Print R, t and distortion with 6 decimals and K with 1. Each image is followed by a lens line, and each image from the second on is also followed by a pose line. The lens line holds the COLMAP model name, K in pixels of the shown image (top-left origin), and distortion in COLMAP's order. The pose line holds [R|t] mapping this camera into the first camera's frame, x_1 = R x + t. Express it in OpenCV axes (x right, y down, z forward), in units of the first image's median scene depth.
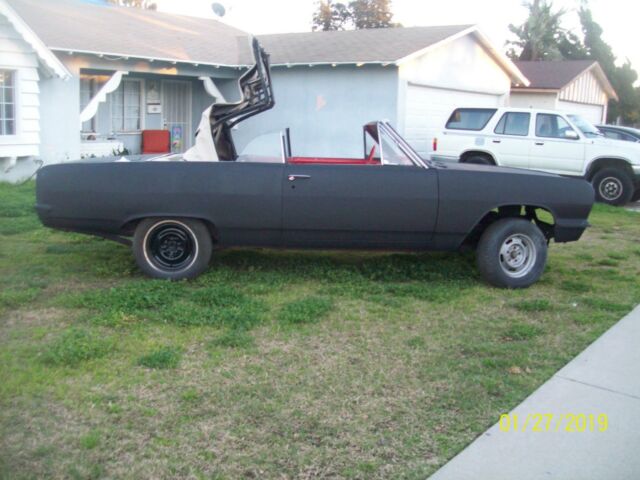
lens RADIAL K [[692.0, 0, 327.9], [0, 692.0, 229.6], [0, 0, 1]] dist [-0.181443, 0.156410]
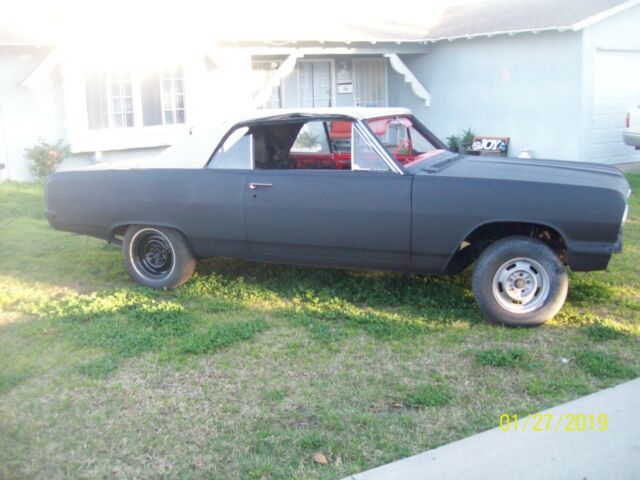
lens RADIAL K [[692.0, 0, 327.9], [0, 692.0, 229.6], [0, 0, 1]] dist [-0.181443, 0.156410]
pose [[0.907869, 0.031648, -0.418057, 0.191509], [-0.011529, 0.998654, 0.050566, -0.029764], [0.419094, -0.041087, 0.907013, 0.097661]]
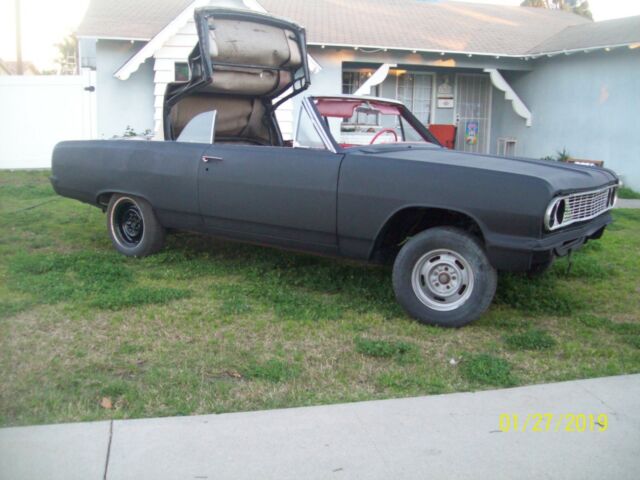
lens RADIAL K [[692.0, 0, 327.9], [0, 692.0, 229.6], [0, 0, 1]] dist [-0.181443, 0.156410]
pose [[0.787645, 0.093717, -0.608960, 0.293043], [-0.097596, 0.994863, 0.026873, -0.010260], [0.608350, 0.038266, 0.792746, 0.171850]]
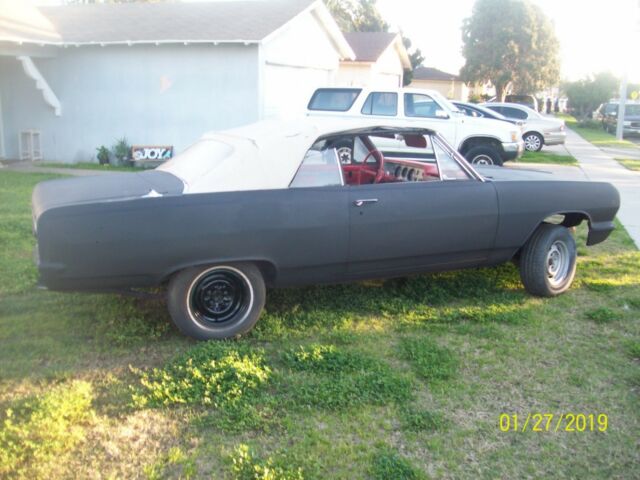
lens RADIAL K [[692.0, 0, 327.9], [0, 692.0, 229.6], [0, 0, 1]] dist [-0.181443, 0.156410]
pose [[0.929444, -0.085053, 0.359027, -0.182450], [0.066286, 0.995728, 0.064287, -0.045472], [-0.362961, -0.035953, 0.931110, 0.097331]]
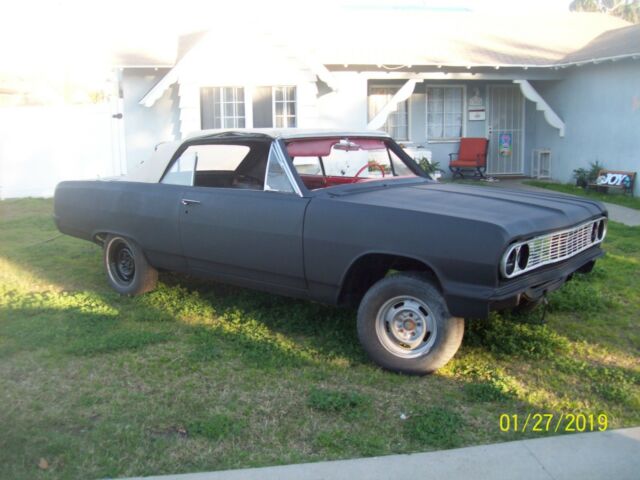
lens RADIAL K [[692.0, 0, 327.9], [0, 692.0, 229.6], [0, 0, 1]] dist [-0.181443, 0.156410]
pose [[0.734696, 0.070316, -0.674743, 0.326407], [-0.072939, 0.997036, 0.024483, -0.034222], [0.674464, 0.031227, 0.737647, 0.204696]]
